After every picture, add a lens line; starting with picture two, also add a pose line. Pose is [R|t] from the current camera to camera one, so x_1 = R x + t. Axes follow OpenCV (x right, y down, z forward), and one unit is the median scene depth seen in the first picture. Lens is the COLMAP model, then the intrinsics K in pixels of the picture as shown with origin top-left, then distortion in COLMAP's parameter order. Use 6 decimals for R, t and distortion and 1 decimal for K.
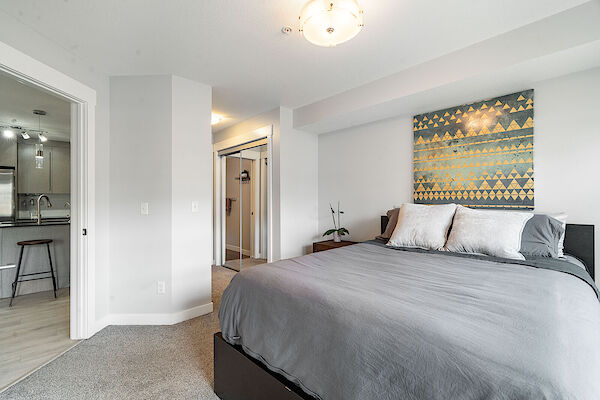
lens RADIAL K [[265.0, 0, 300.0], [0, 265.0, 200.0], [0, 0, 1]] dist [0.000281, 0.000041]
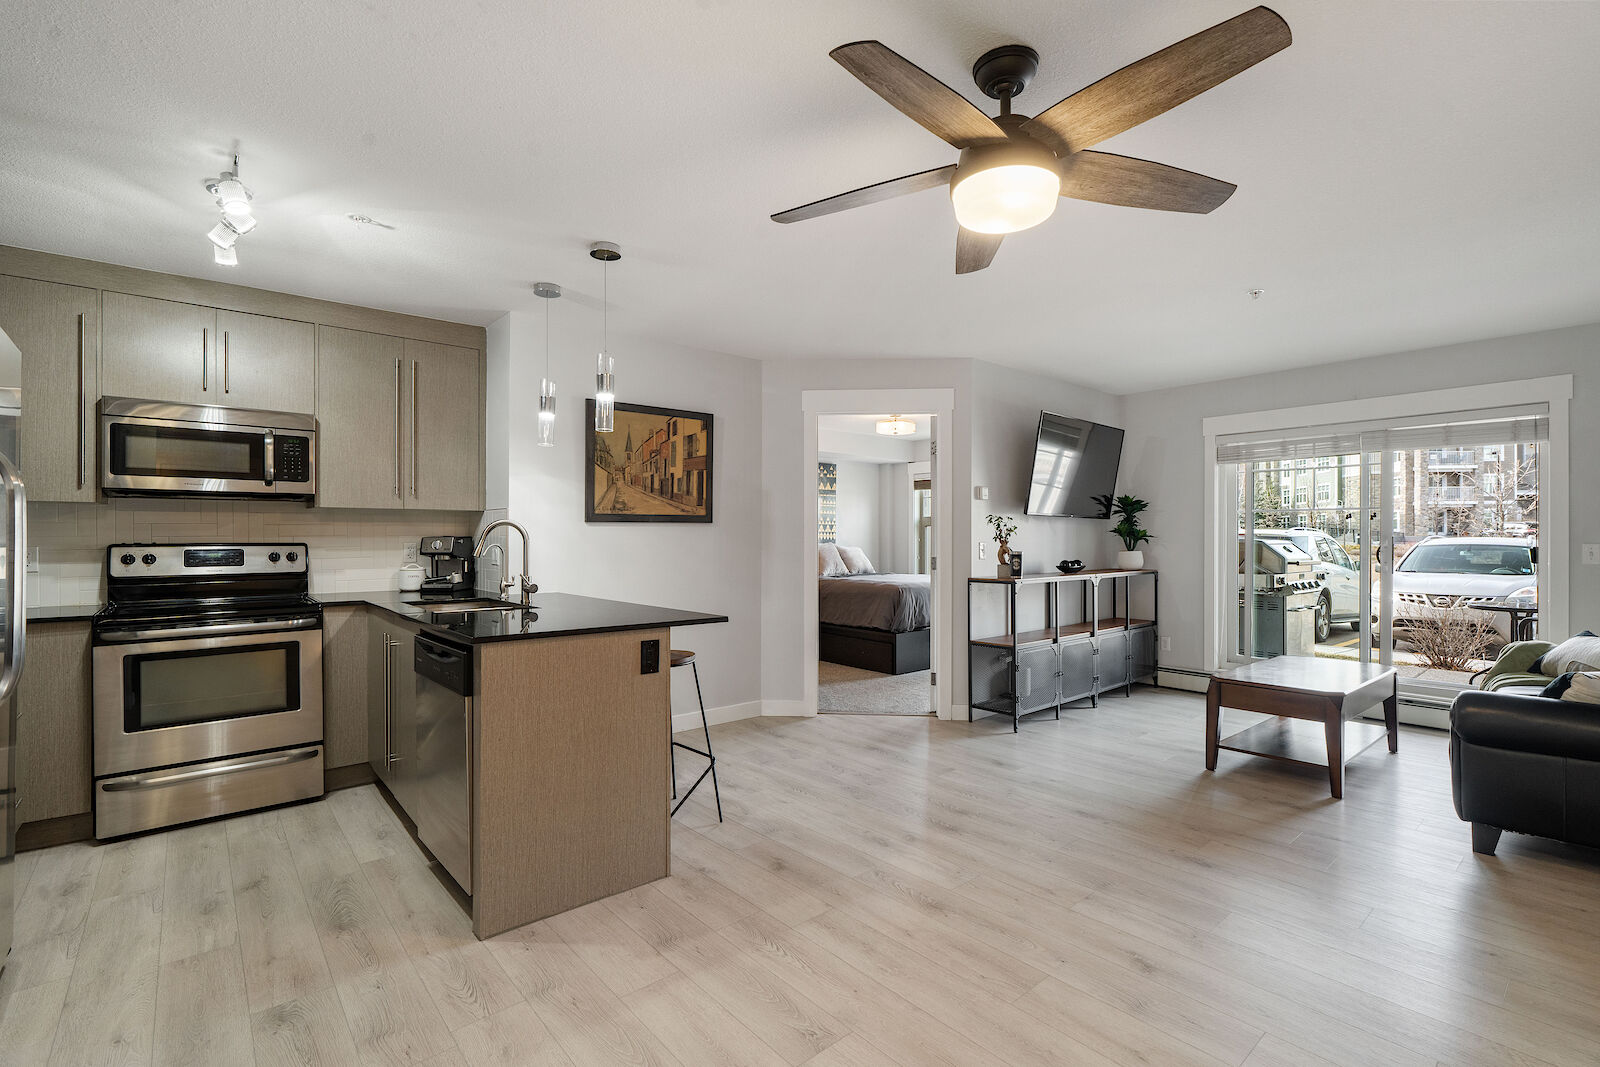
lens RADIAL K [[706.6, 0, 800.0], [0, 706.6, 533.5], [0, 0, 1]] dist [0.000281, 0.000041]
pose [[0.062518, 0.009299, 0.998001, -2.943817], [-0.006717, 0.999938, -0.008896, 0.002347], [-0.998021, -0.006148, 0.062576, 0.915584]]
